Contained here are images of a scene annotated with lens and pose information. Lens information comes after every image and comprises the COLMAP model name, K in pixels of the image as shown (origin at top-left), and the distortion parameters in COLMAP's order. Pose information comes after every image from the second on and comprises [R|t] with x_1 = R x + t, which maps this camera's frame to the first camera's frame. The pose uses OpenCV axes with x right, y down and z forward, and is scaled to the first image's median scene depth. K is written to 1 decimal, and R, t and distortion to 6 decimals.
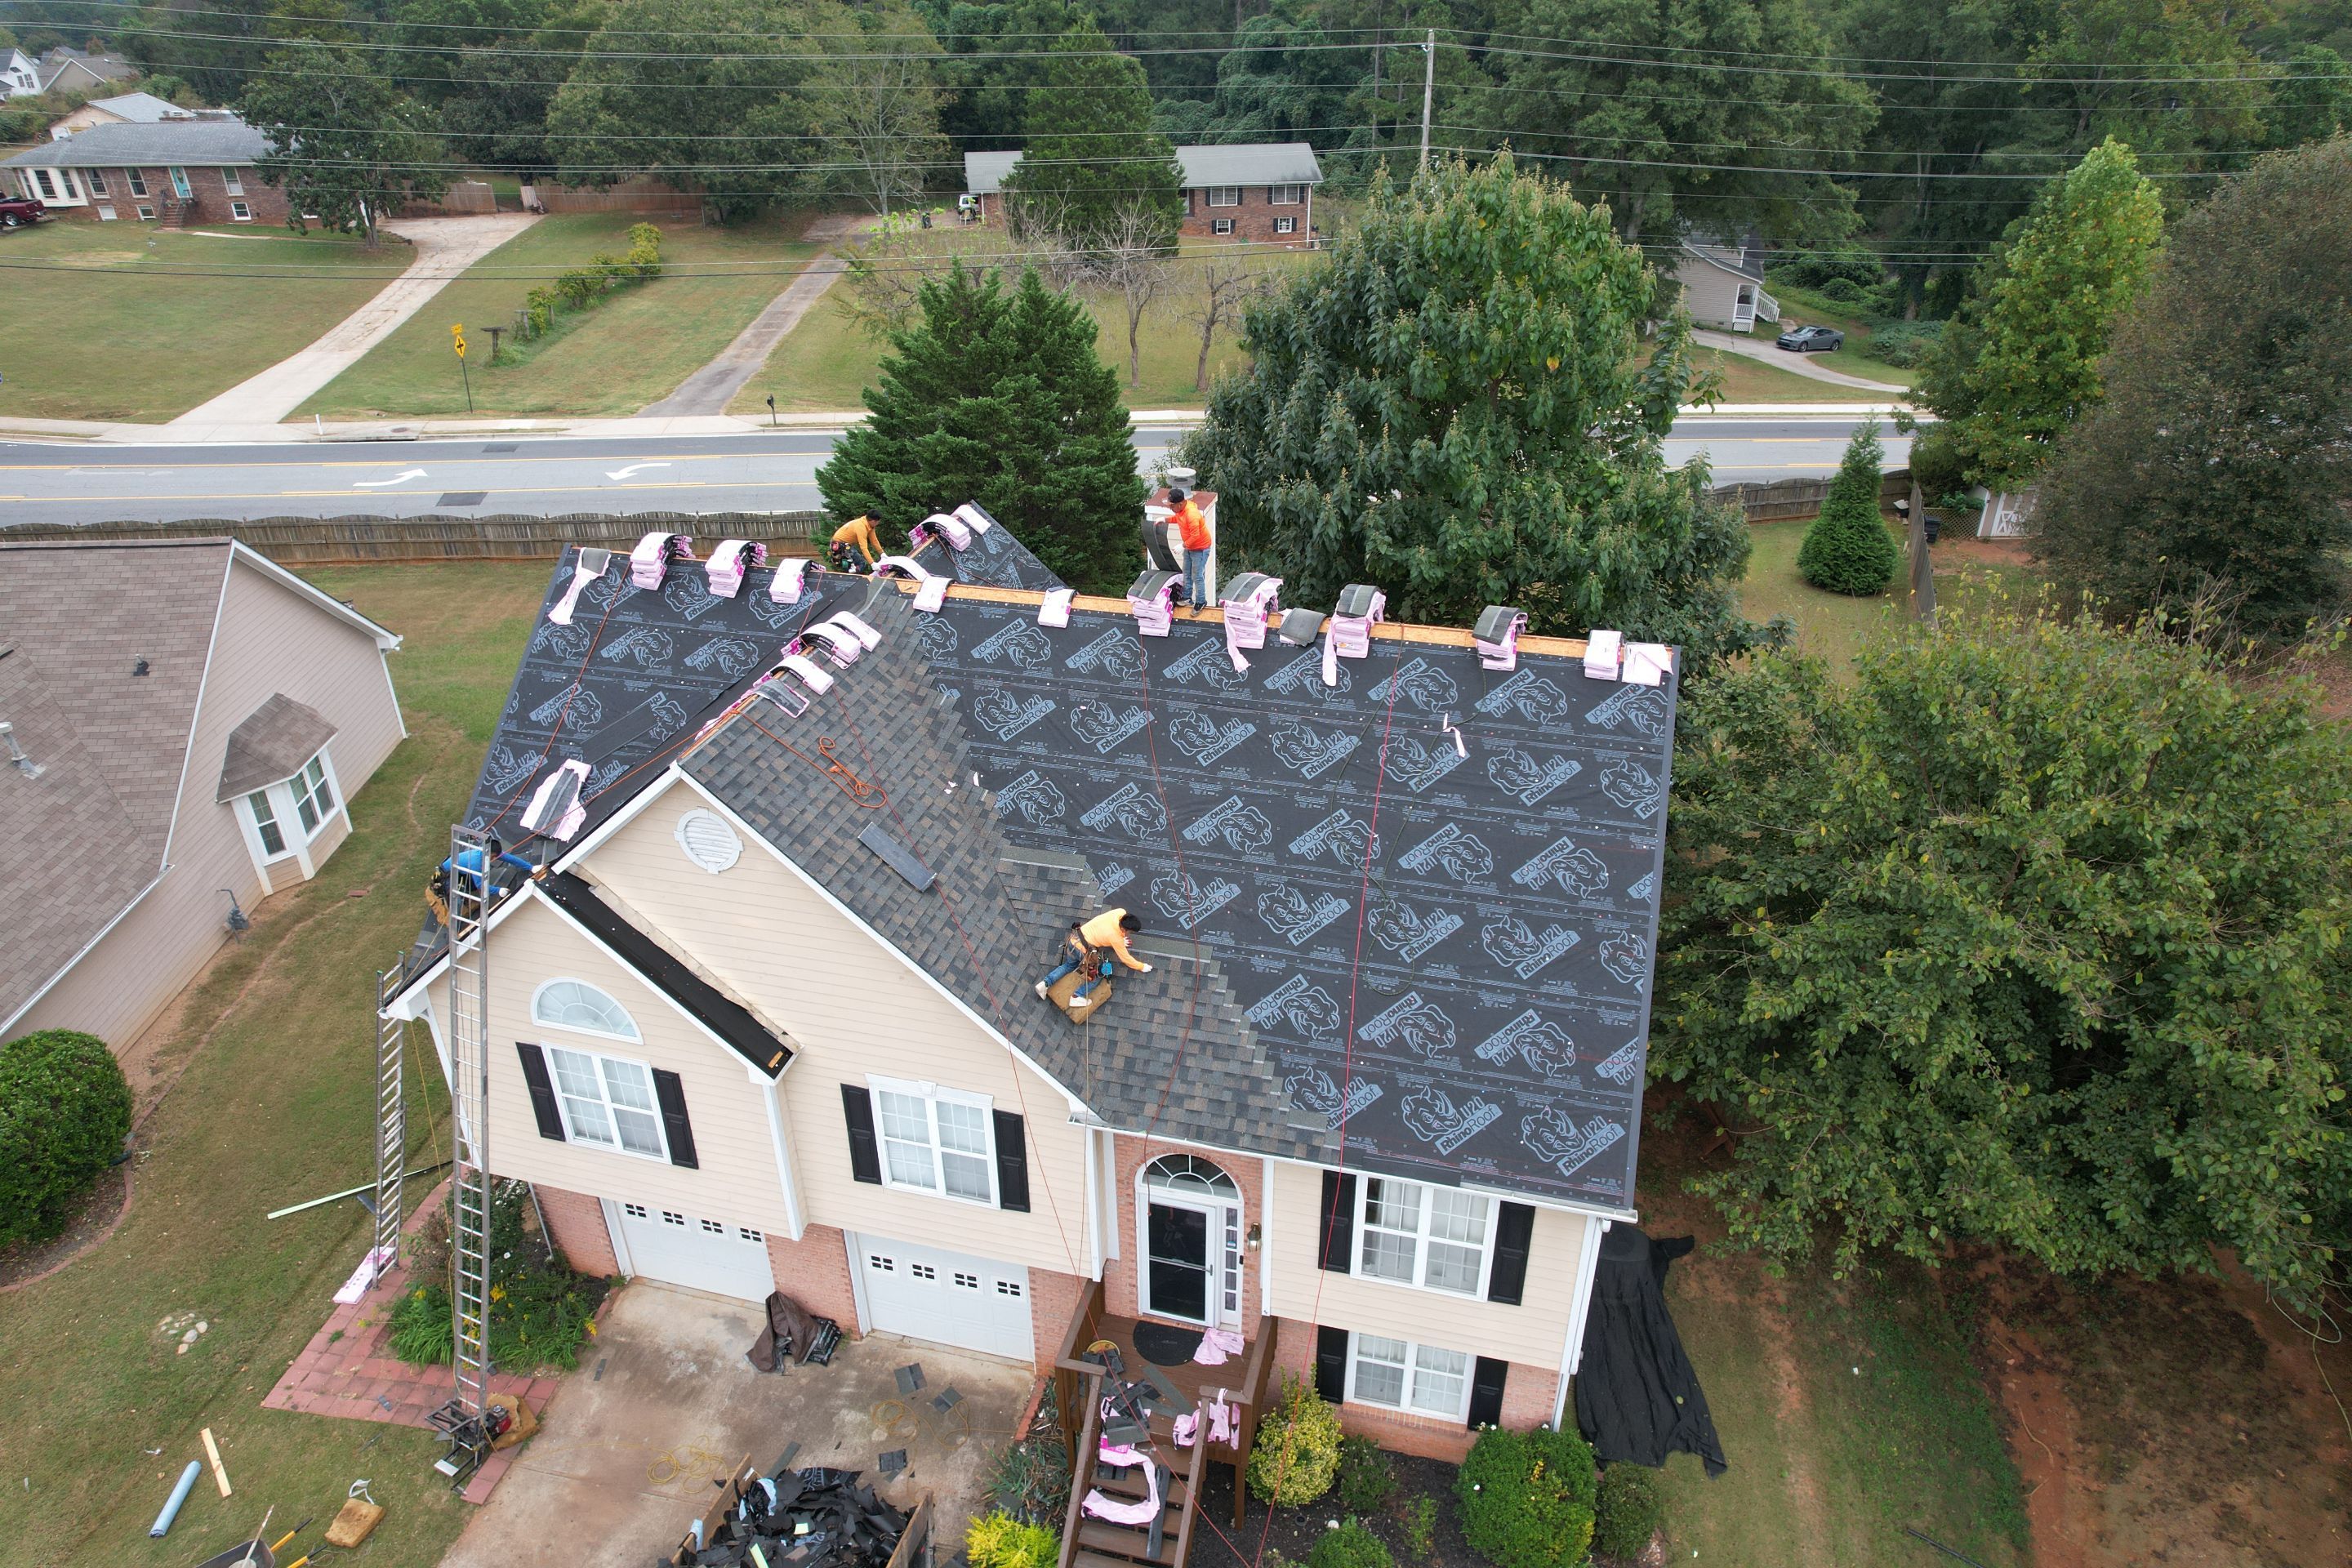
lens RADIAL K [[1509.9, 0, 1178.8], [0, 1509.9, 770.4], [0, 0, 1]] dist [-0.077969, 0.072709]
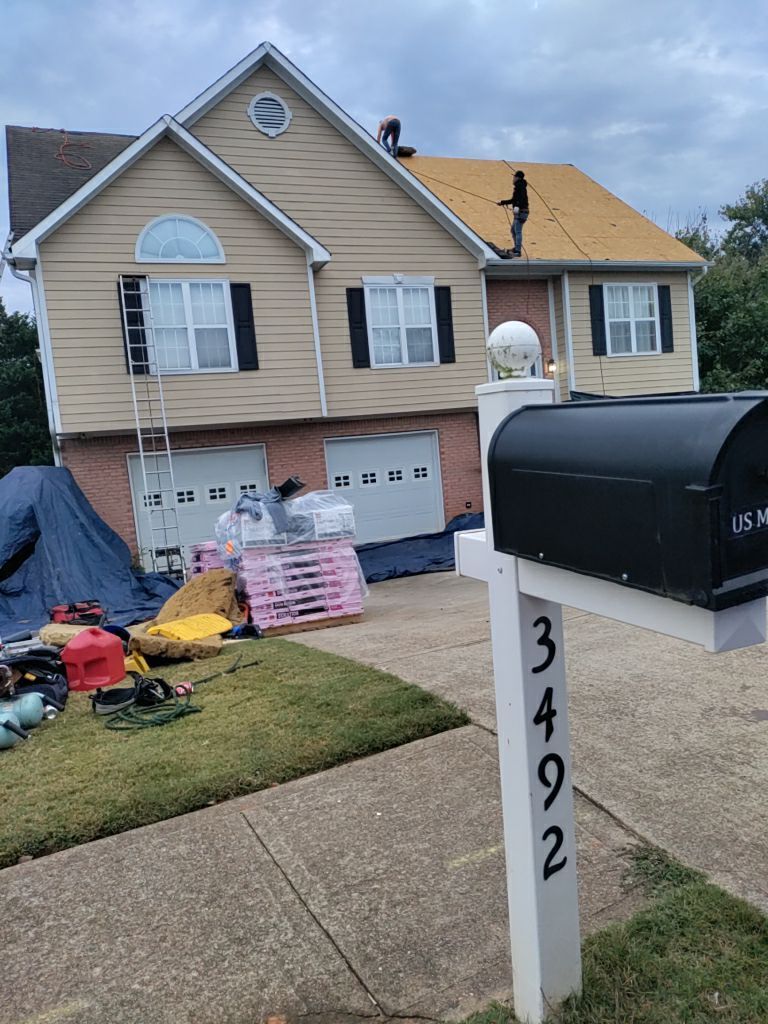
lens RADIAL K [[759.1, 0, 381.0], [0, 759.1, 515.0], [0, 0, 1]] dist [0.054454, -0.028416]
pose [[0.795034, -0.113783, 0.595798, -0.633112], [0.363191, 0.876004, -0.317347, 0.619113], [-0.485812, 0.468690, 0.737778, 0.417978]]
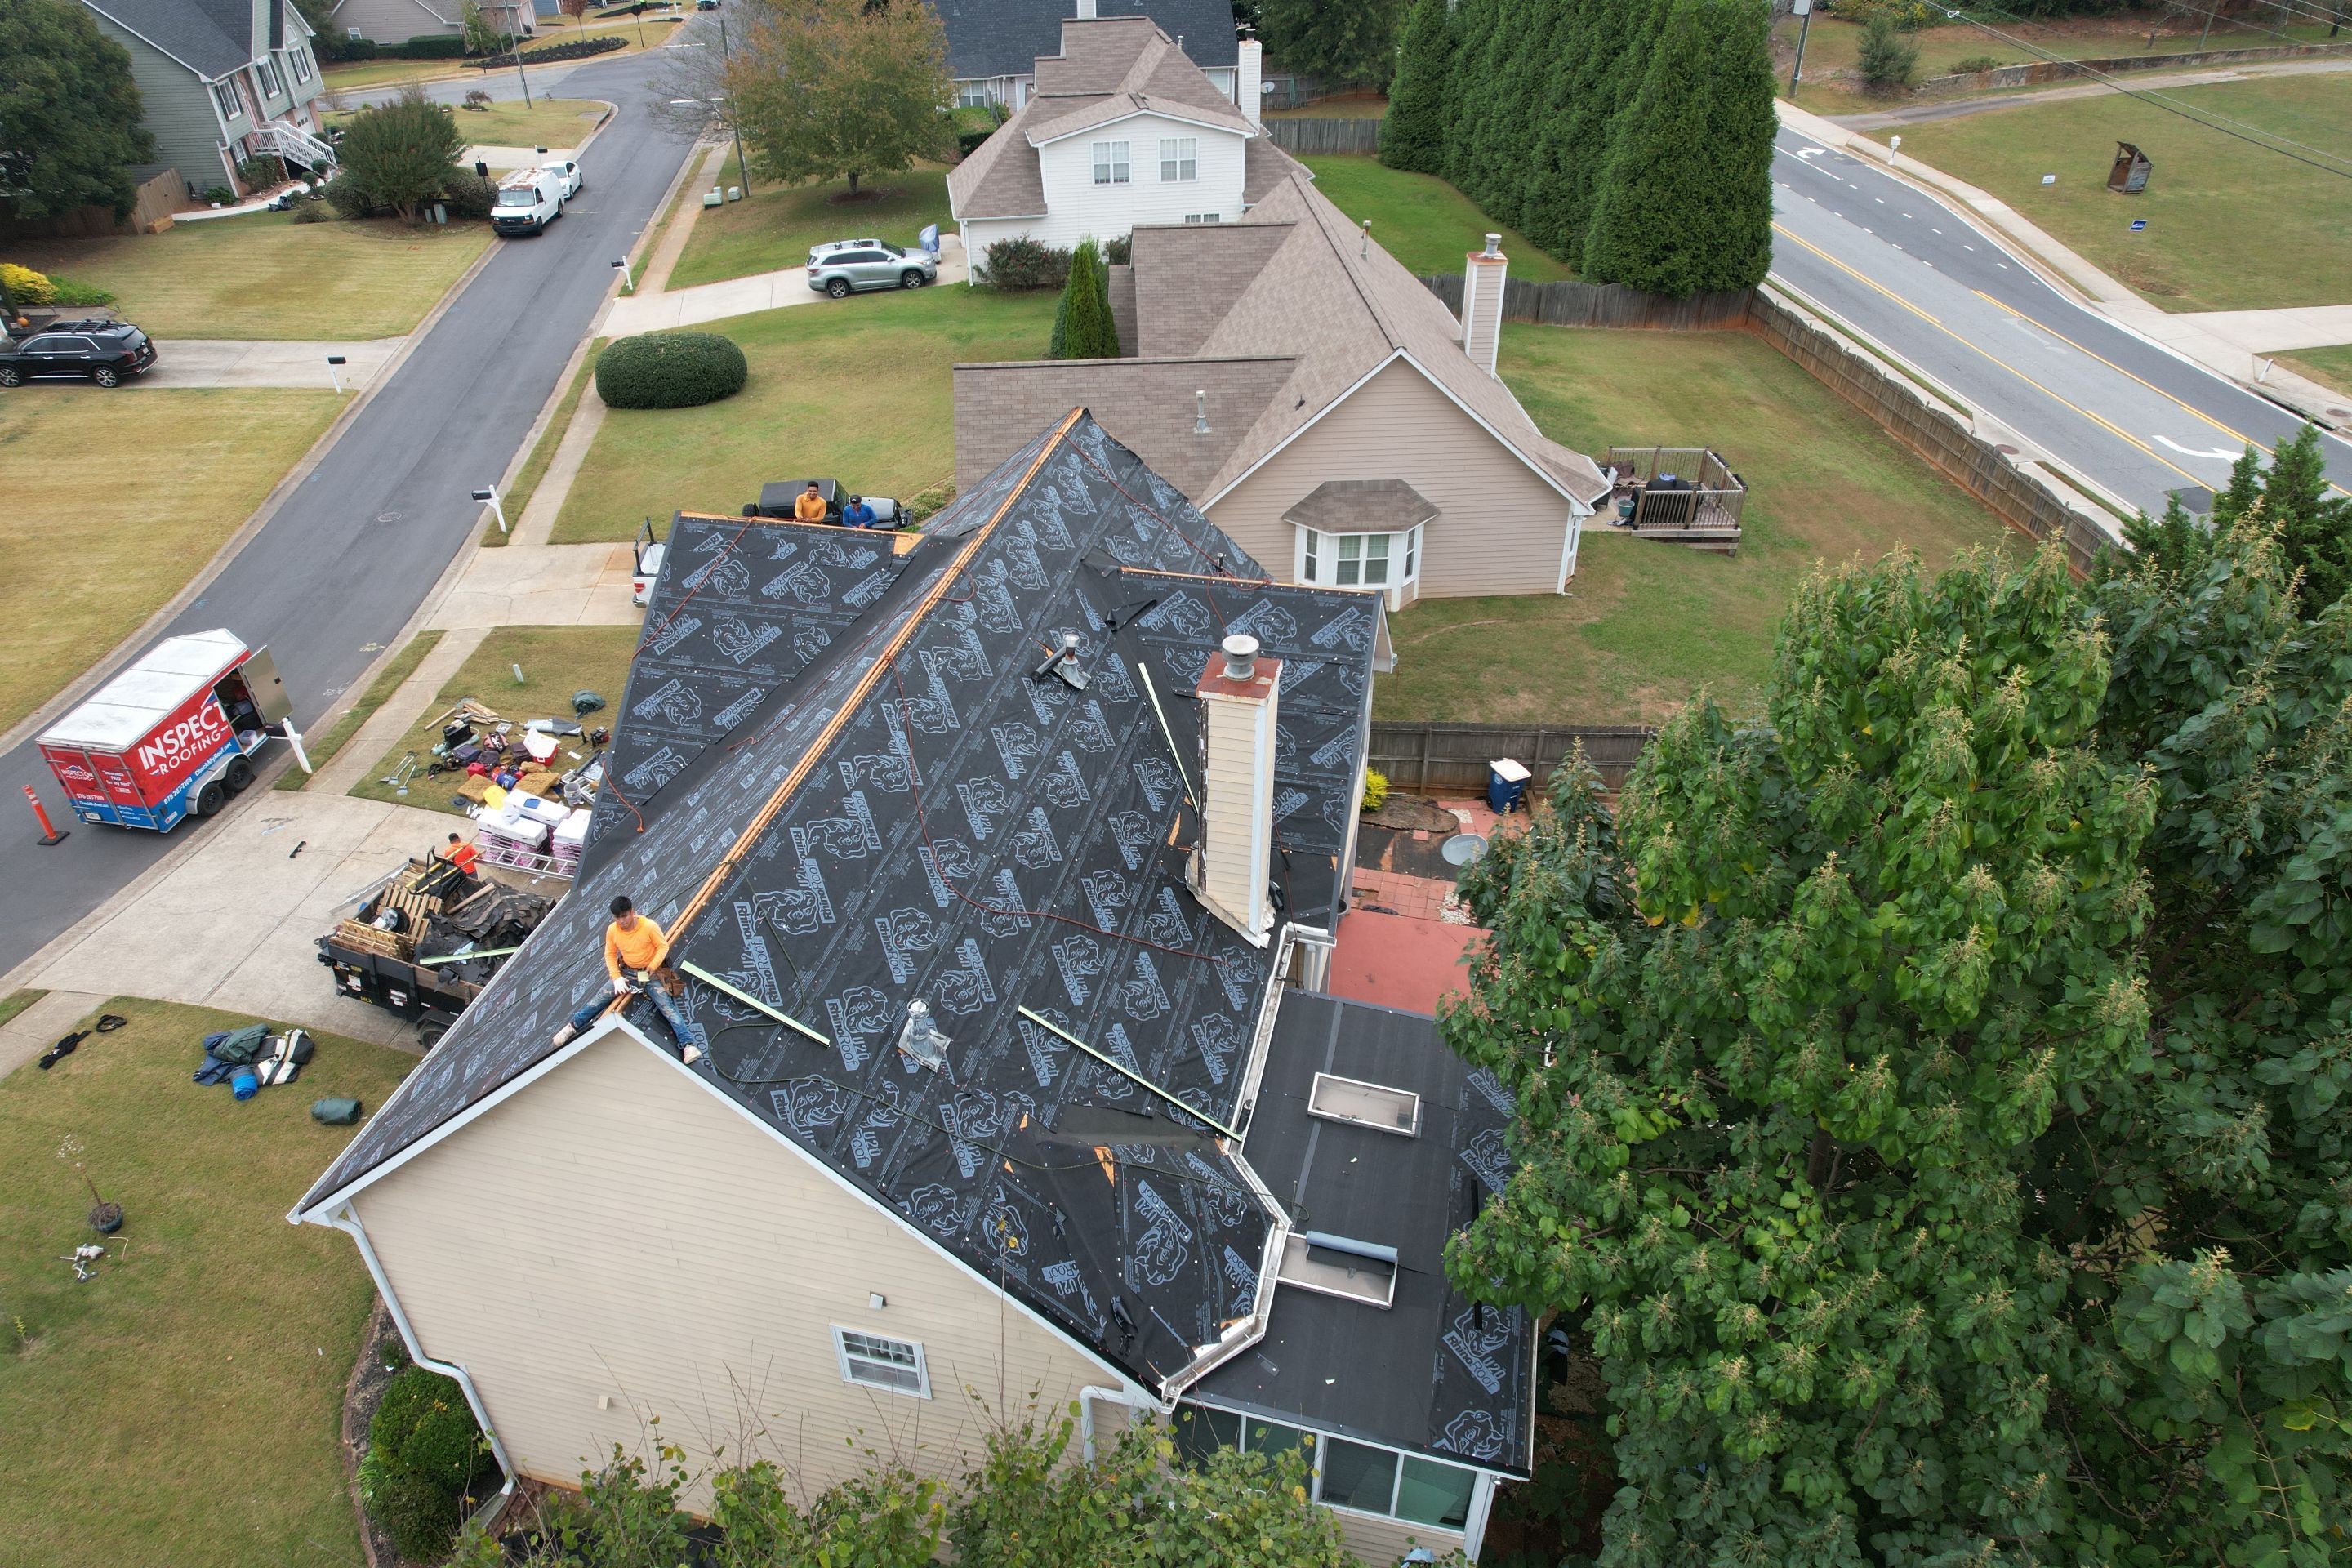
lens RADIAL K [[1509.9, 0, 1171.8], [0, 1509.9, 789.2], [0, 0, 1]] dist [-0.077969, 0.072709]
pose [[0.031263, 0.583455, -0.811544, 0.761571], [-0.476747, 0.722331, 0.500950, -0.578974], [0.878485, 0.371240, 0.300742, 0.837975]]
